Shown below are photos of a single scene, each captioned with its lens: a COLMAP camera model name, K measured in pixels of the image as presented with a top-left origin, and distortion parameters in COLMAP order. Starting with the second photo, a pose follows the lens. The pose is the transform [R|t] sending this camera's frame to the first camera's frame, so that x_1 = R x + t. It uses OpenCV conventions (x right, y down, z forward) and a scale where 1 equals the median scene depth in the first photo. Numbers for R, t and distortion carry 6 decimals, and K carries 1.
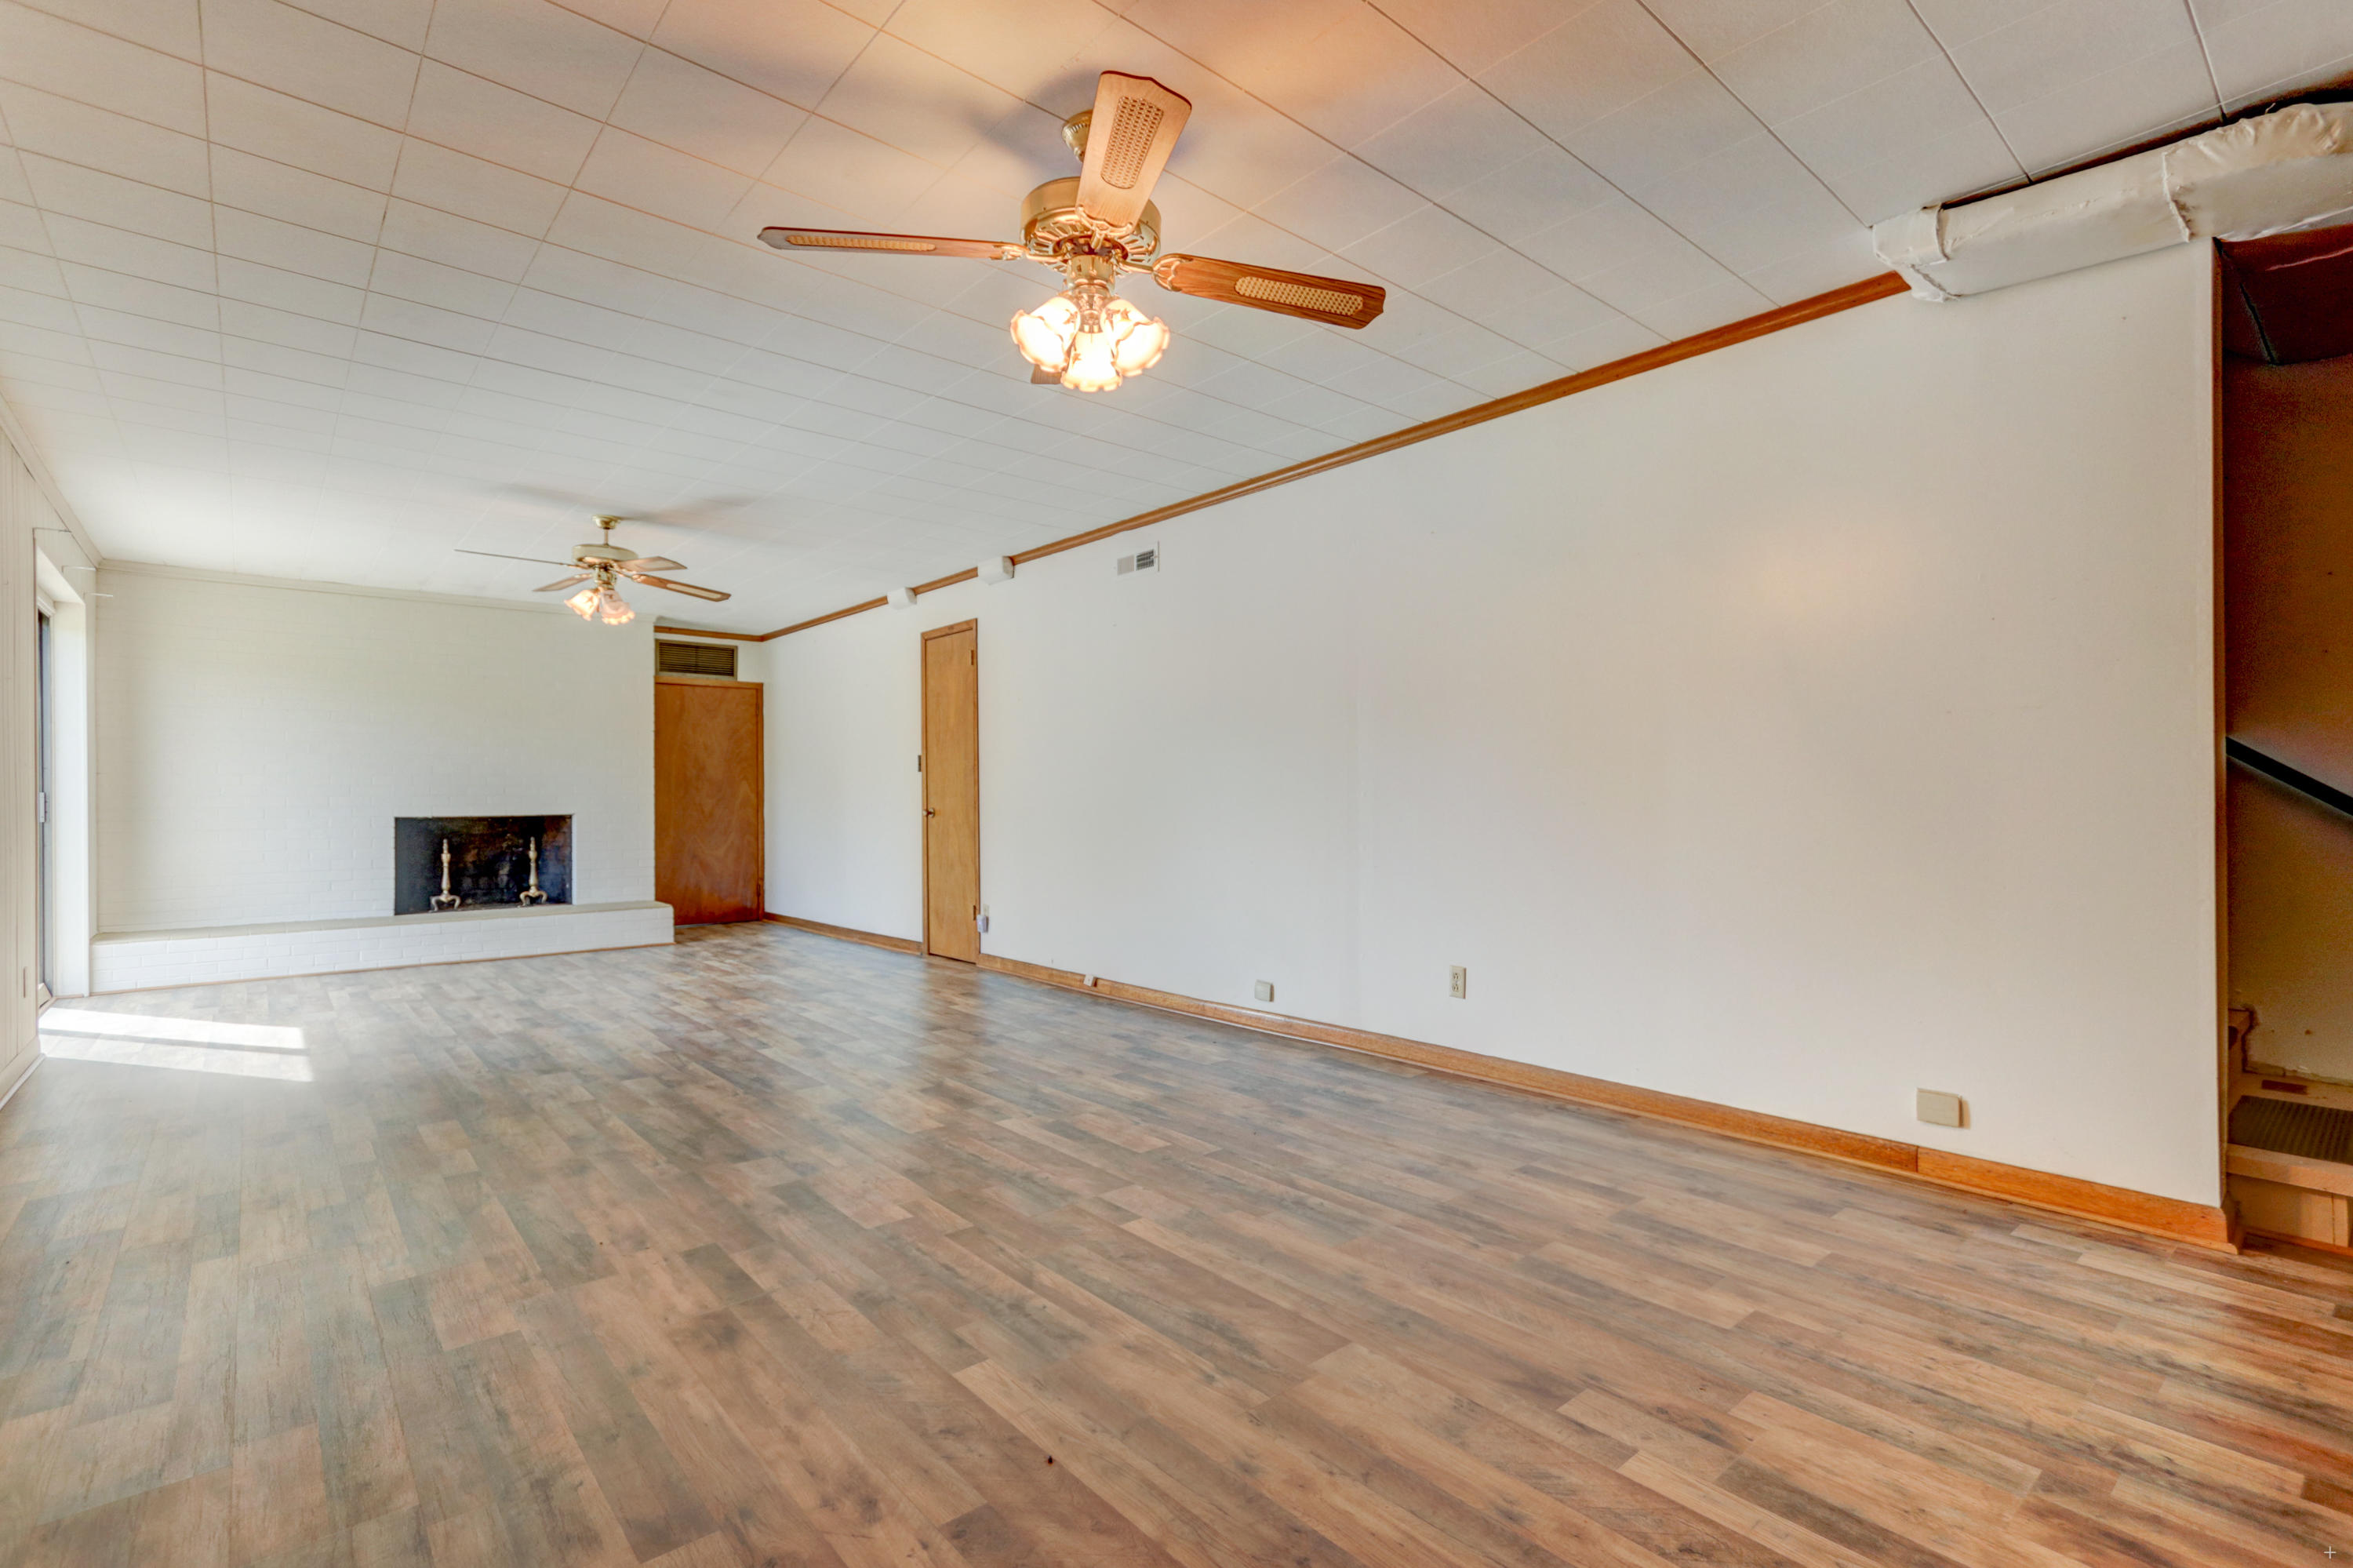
lens RADIAL K [[1092.7, 0, 1188.7], [0, 1092.7, 780.4], [0, 0, 1]] dist [-0.000298, 0.001092]
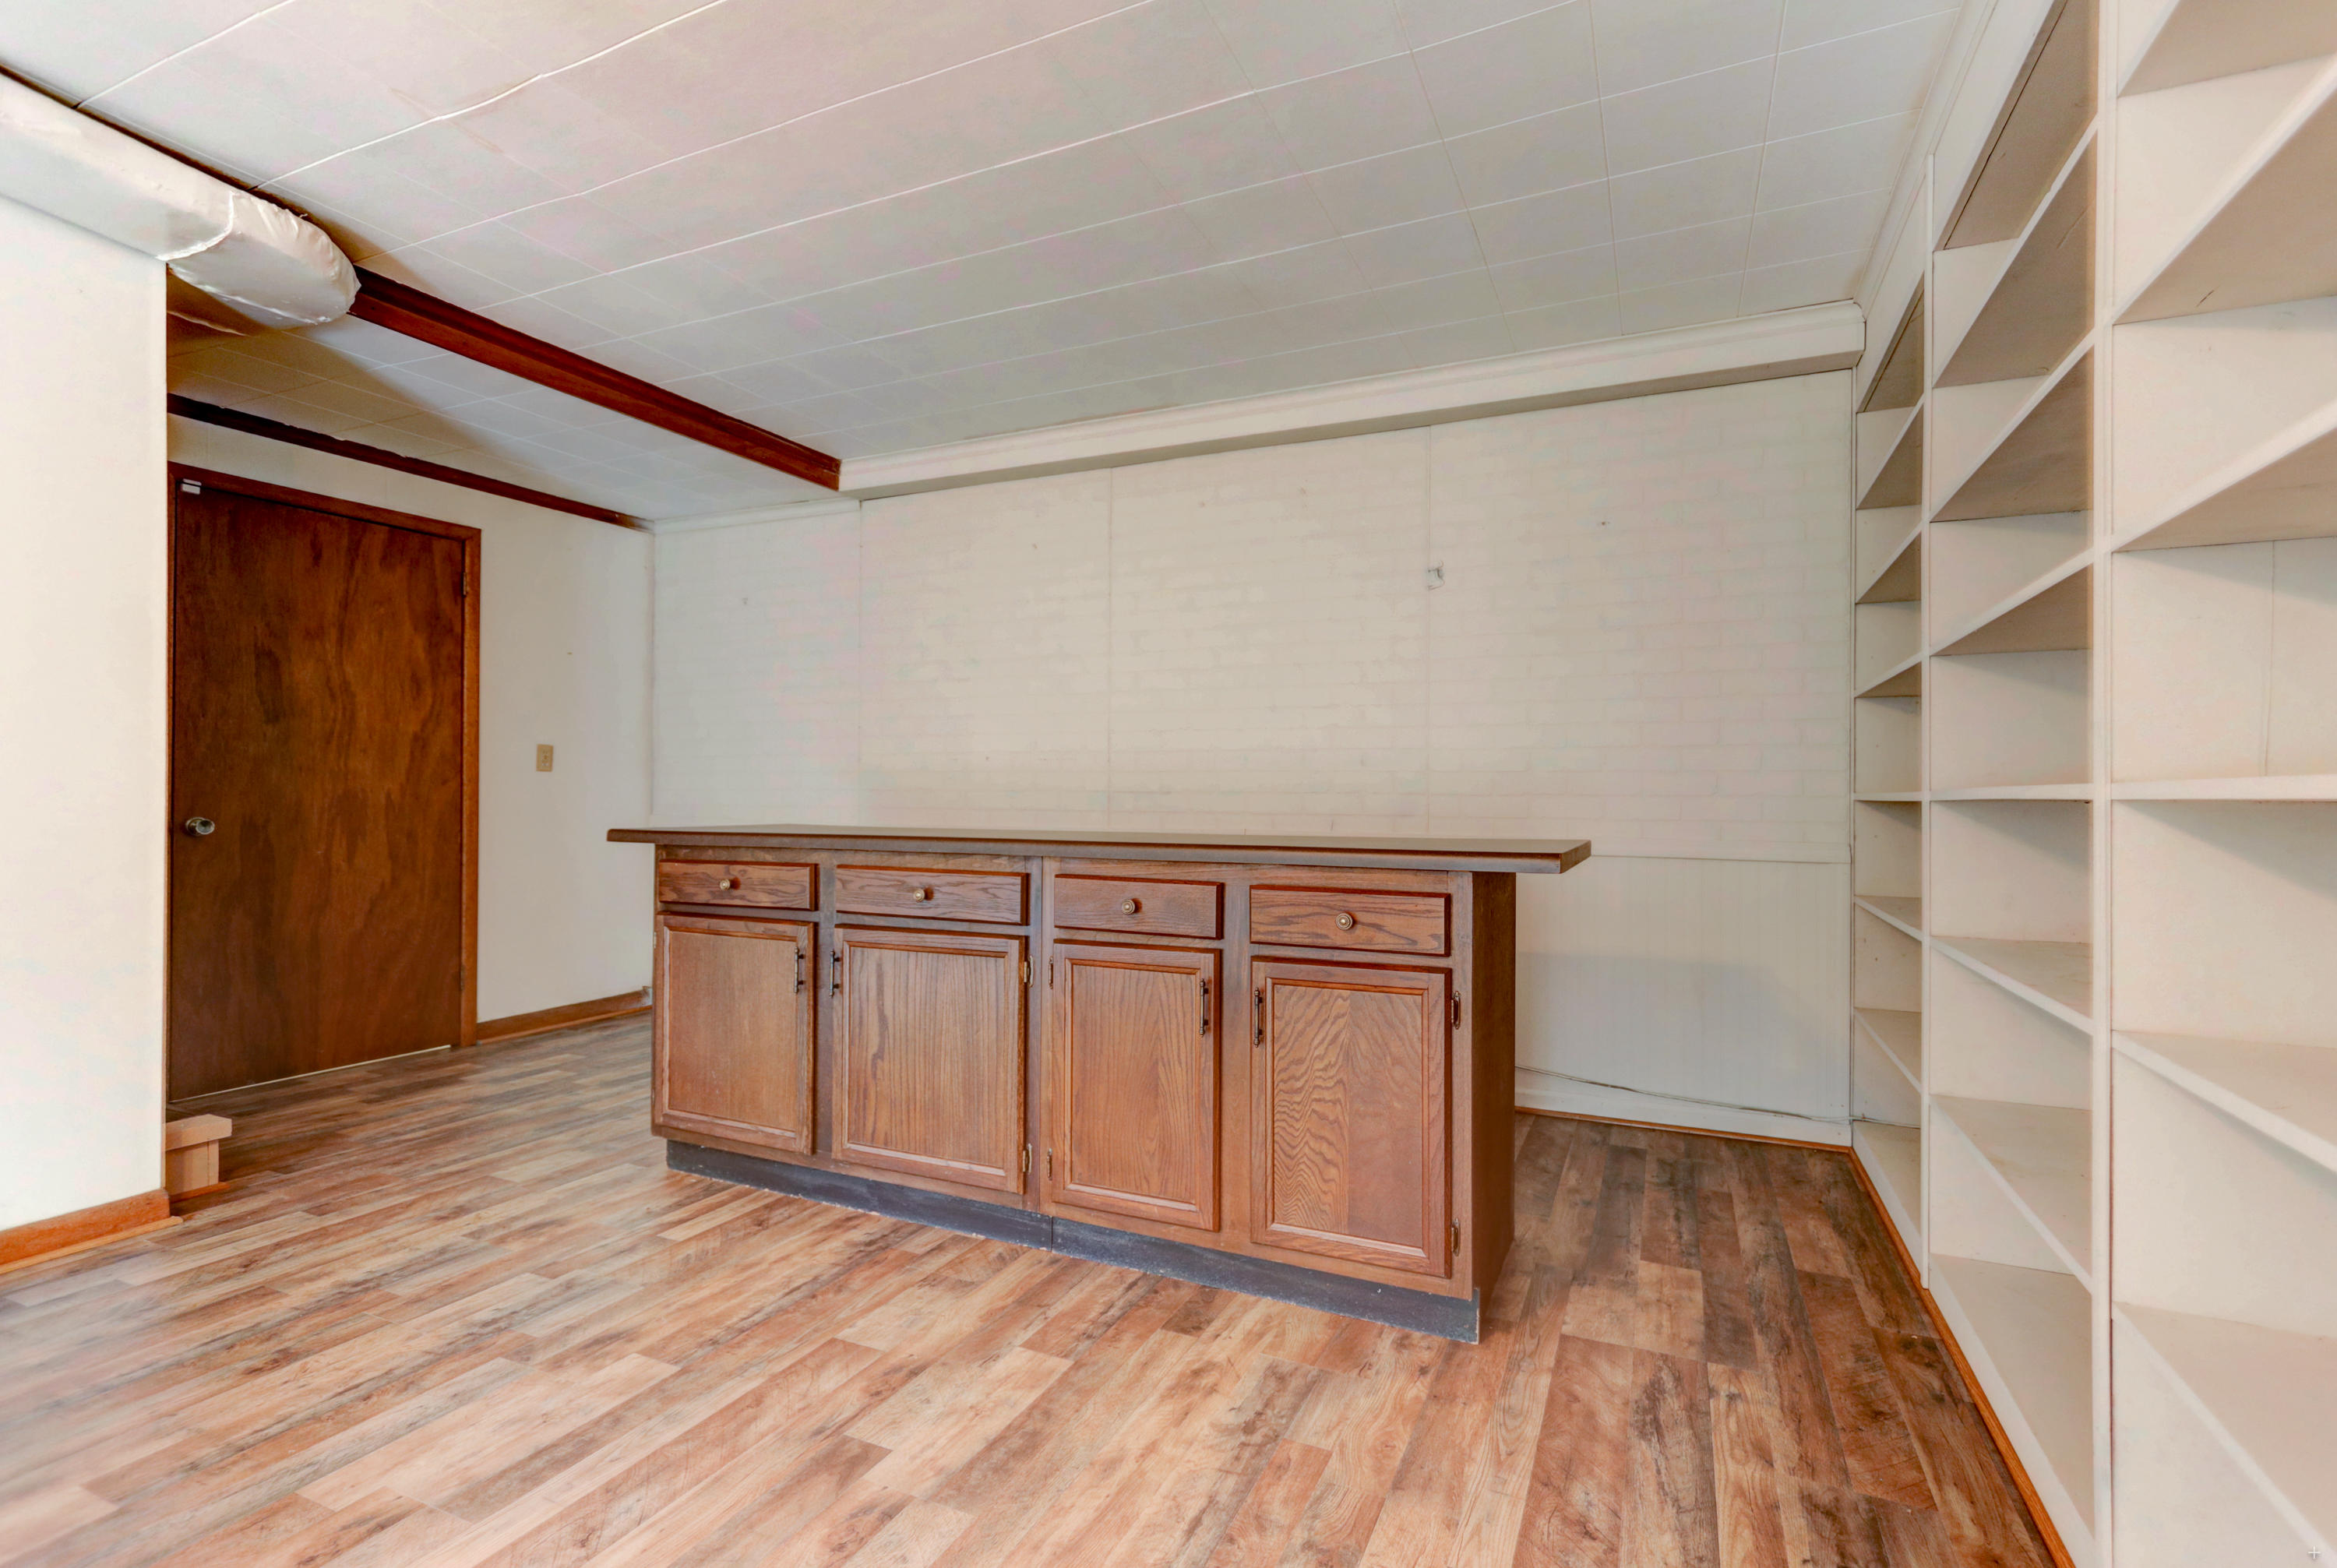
lens RADIAL K [[1085.2, 0, 1175.1], [0, 1085.2, 799.3], [0, 0, 1]] dist [-0.000298, 0.001092]
pose [[-0.426937, -0.007296, 0.904252, -0.519145], [-0.017238, 0.999851, -0.000071, -0.001890], [-0.904117, -0.015618, -0.426999, 0.700289]]
